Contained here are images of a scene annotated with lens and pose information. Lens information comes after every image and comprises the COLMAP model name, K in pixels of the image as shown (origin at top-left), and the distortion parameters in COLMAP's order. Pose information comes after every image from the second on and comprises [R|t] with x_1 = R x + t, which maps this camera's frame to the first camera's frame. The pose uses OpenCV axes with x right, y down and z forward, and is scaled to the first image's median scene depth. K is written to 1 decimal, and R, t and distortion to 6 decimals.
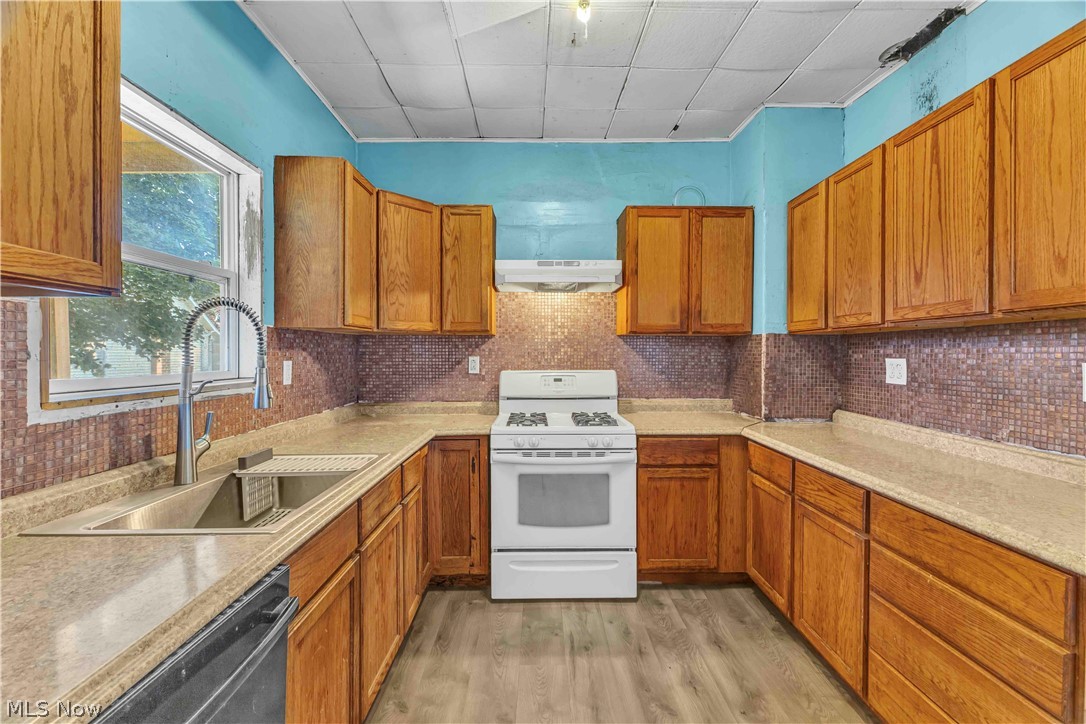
lens RADIAL K [[471.7, 0, 536.2], [0, 471.7, 357.0], [0, 0, 1]] dist [0.015592, -0.000322]
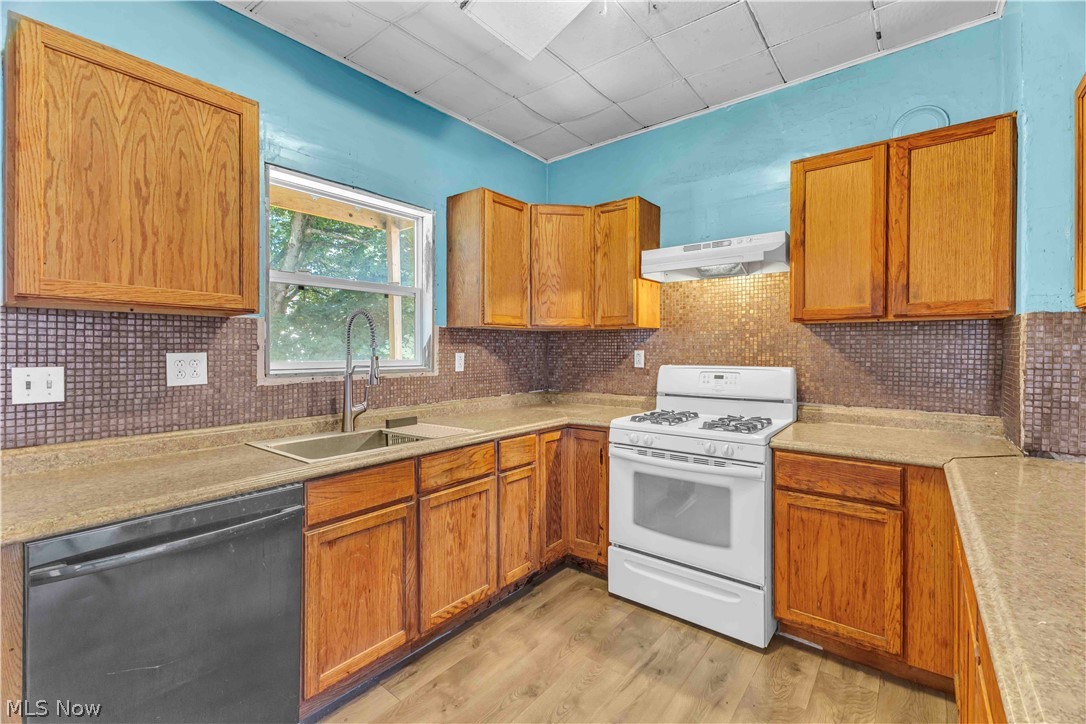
lens RADIAL K [[471.7, 0, 537.2], [0, 471.7, 351.3], [0, 0, 1]] dist [0.015592, -0.000322]
pose [[0.776323, 0.002582, -0.630330, 0.407799], [-0.004432, 0.999989, -0.001362, 0.003958], [0.630320, 0.003851, 0.776326, 0.120706]]
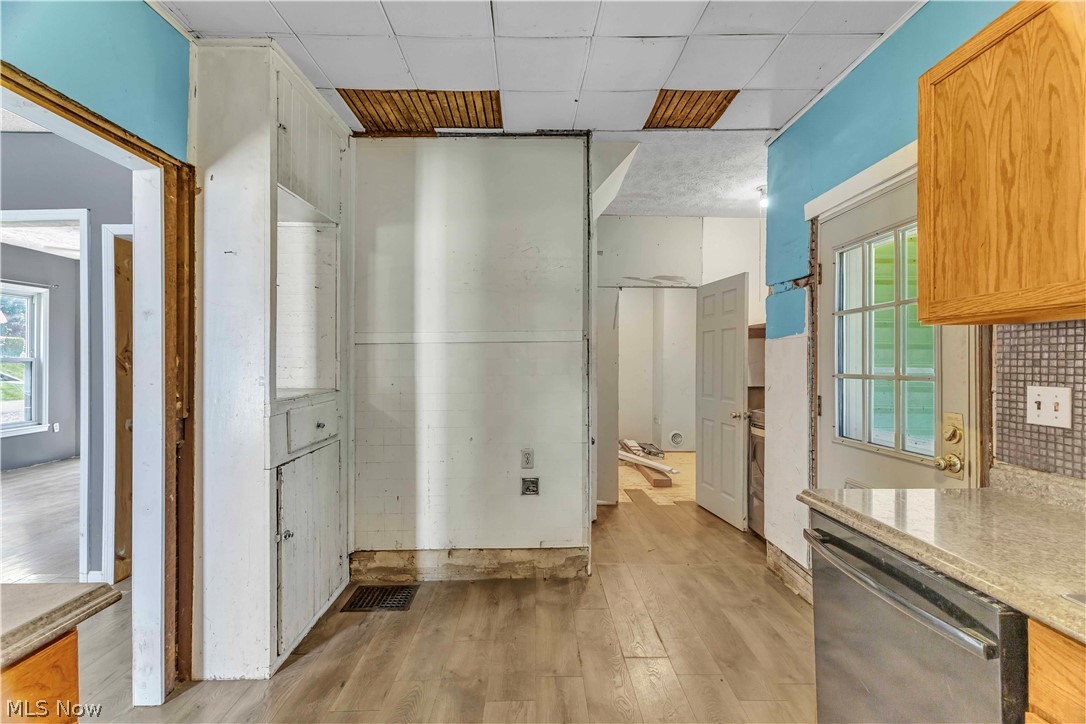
lens RADIAL K [[471.7, 0, 539.9], [0, 471.7, 364.7], [0, 0, 1]] dist [0.015592, -0.000322]
pose [[-0.999752, 0.002736, -0.022099, 0.133547], [0.002582, 0.999972, 0.006999, -0.005118], [0.022118, 0.006940, -0.999731, 0.744478]]
